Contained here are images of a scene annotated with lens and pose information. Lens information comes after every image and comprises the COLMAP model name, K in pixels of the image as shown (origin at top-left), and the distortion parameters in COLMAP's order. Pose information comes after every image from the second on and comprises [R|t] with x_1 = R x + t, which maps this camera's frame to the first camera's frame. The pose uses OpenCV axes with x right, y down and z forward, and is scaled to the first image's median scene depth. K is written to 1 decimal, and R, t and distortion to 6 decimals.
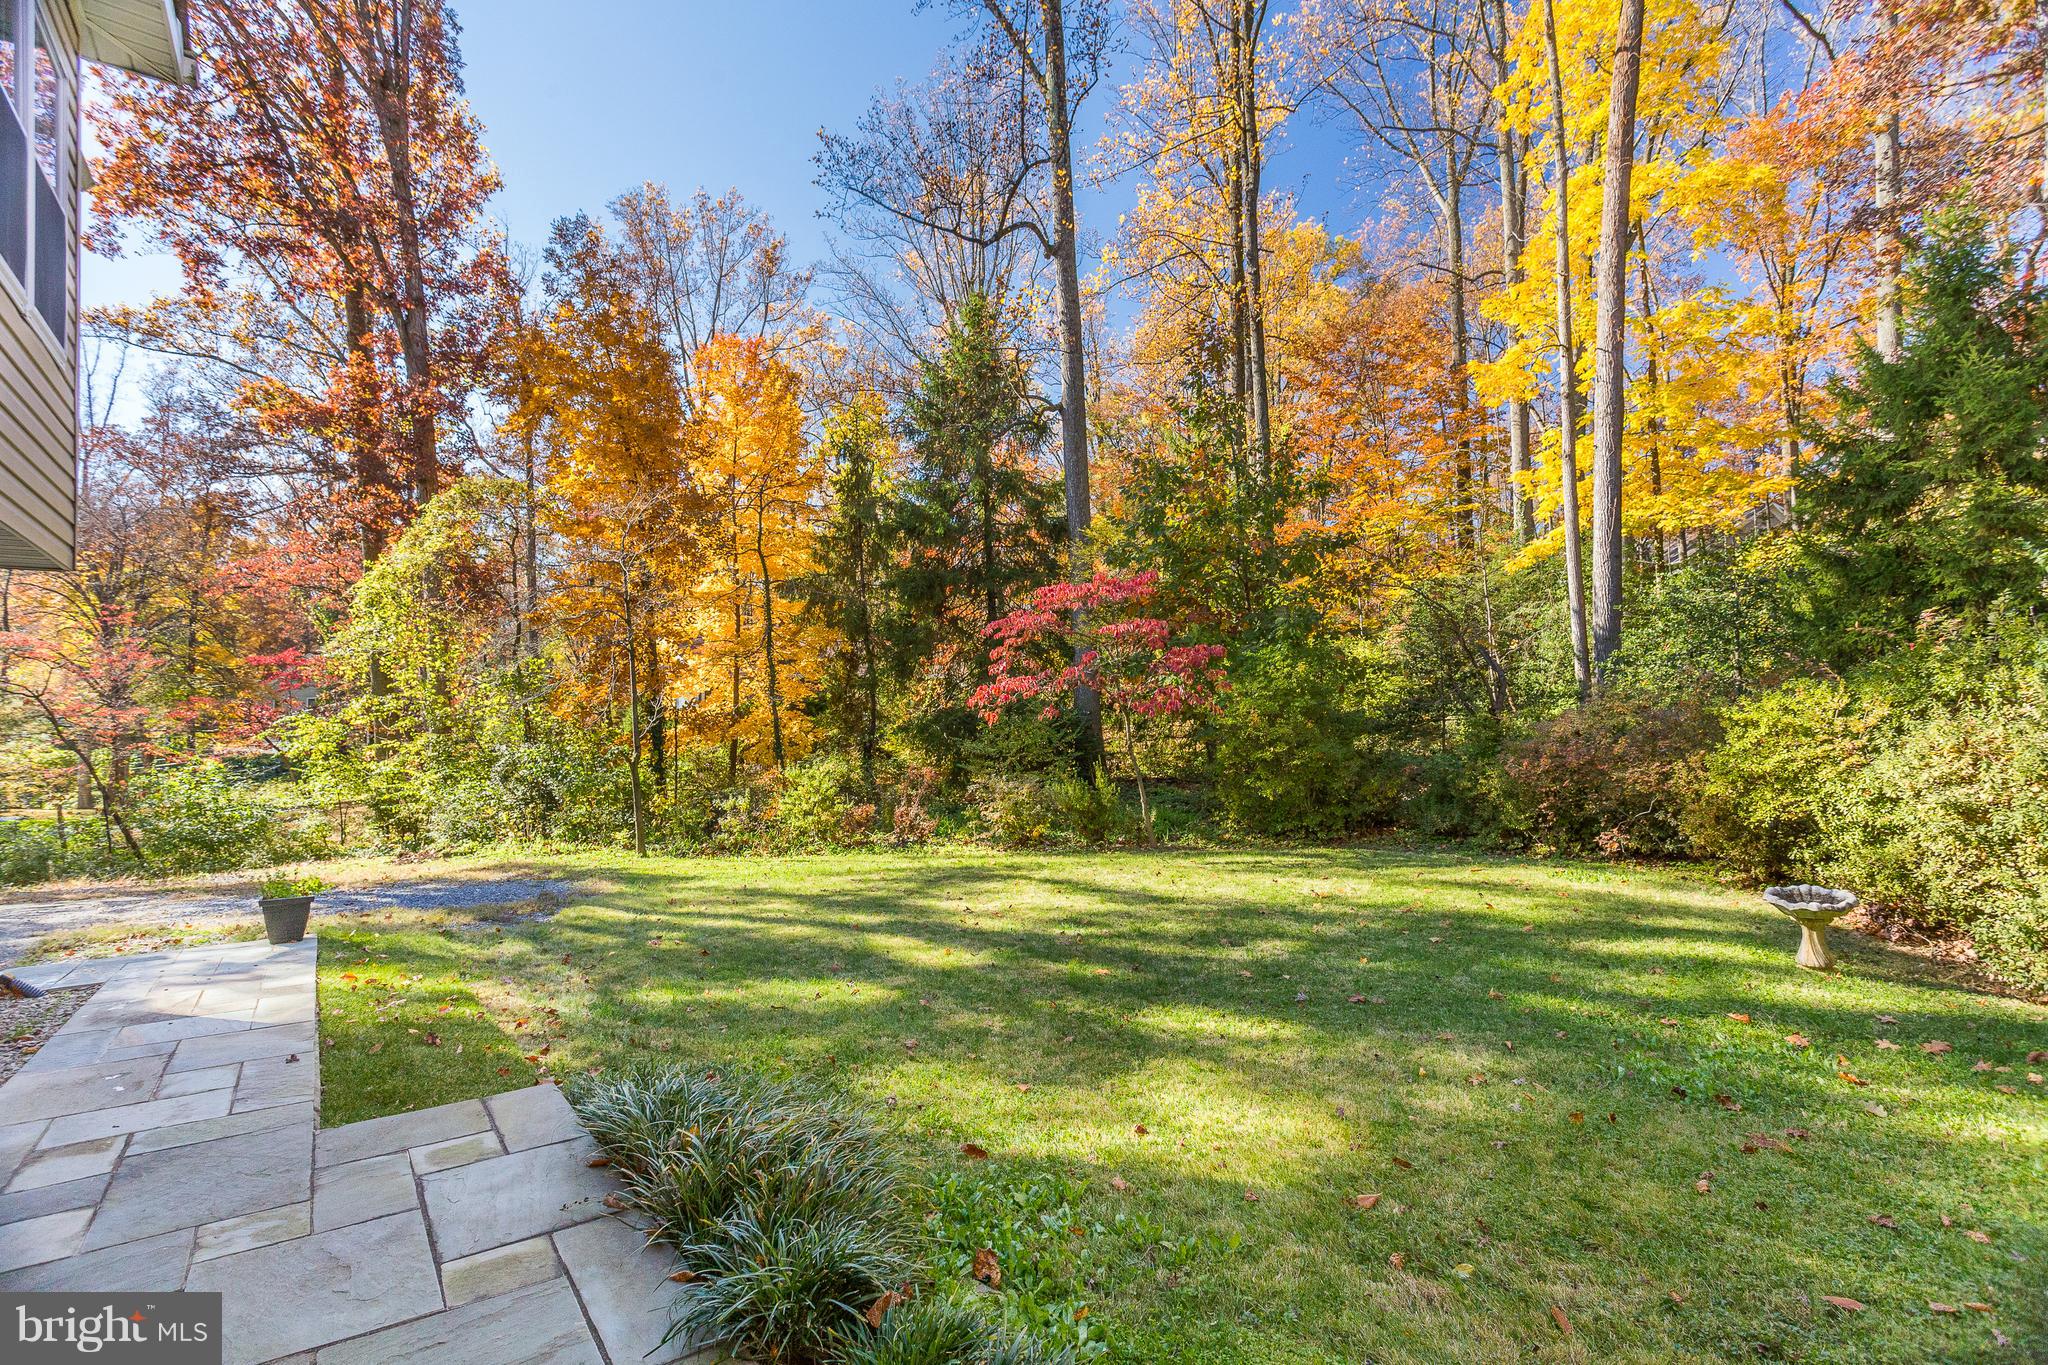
lens RADIAL K [[1008.6, 0, 1024.4], [0, 1008.6, 712.8], [0, 0, 1]] dist [0.000382, 0.000986]
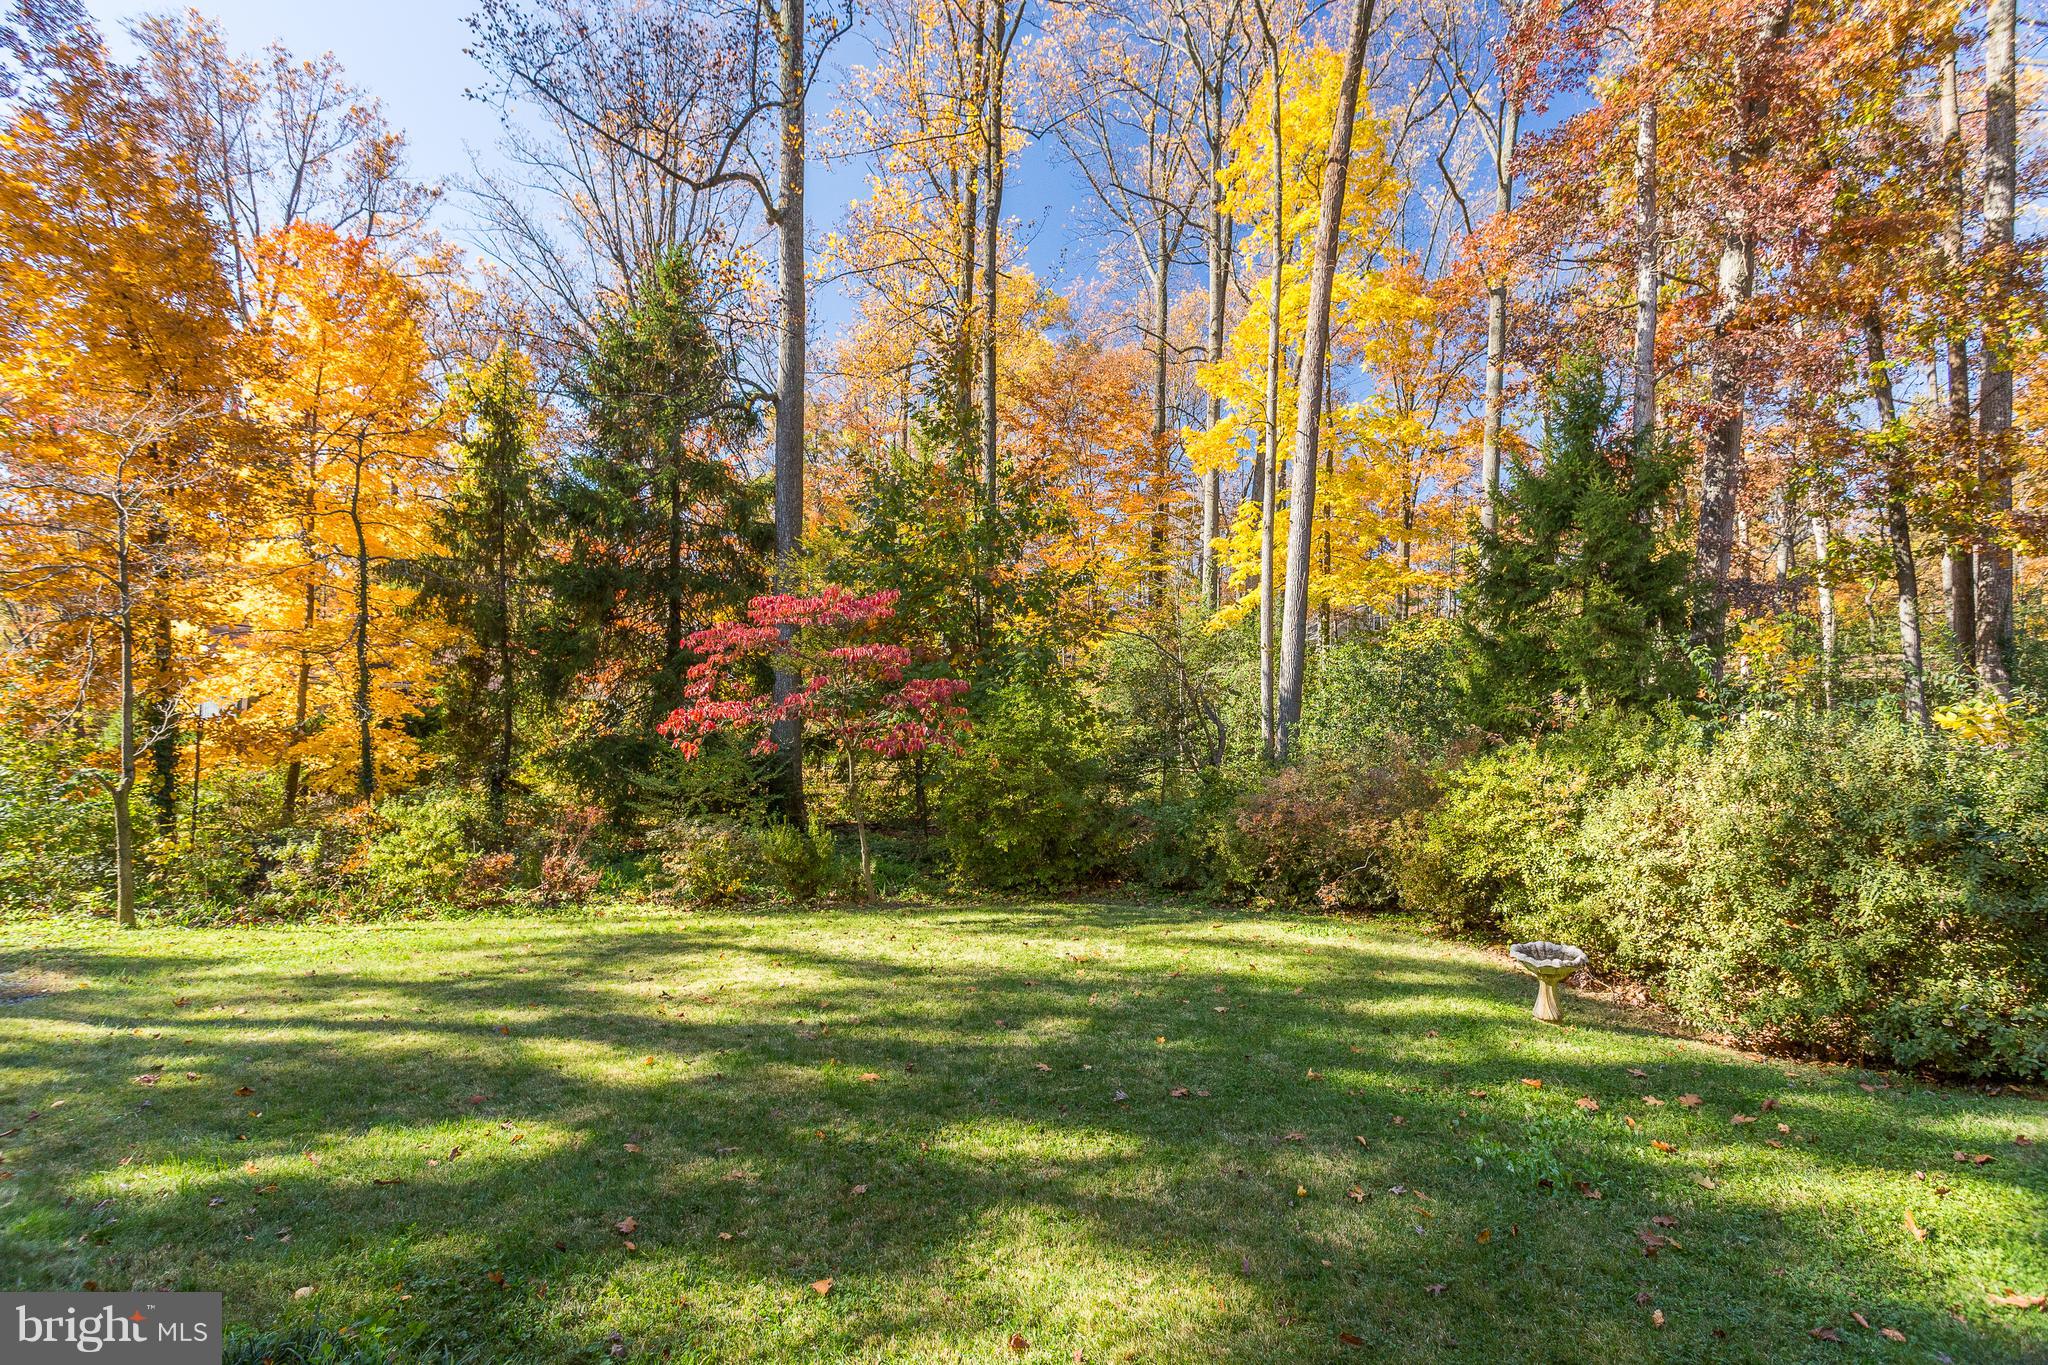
lens RADIAL K [[953.3, 0, 1027.3], [0, 953.3, 741.3], [0, 0, 1]] dist [0.002032, 0.000835]
pose [[0.923873, 0.047149, 0.379784, -0.069019], [-0.042161, 0.998881, -0.021446, 0.003132], [-0.380370, 0.003801, 0.924826, 0.171376]]
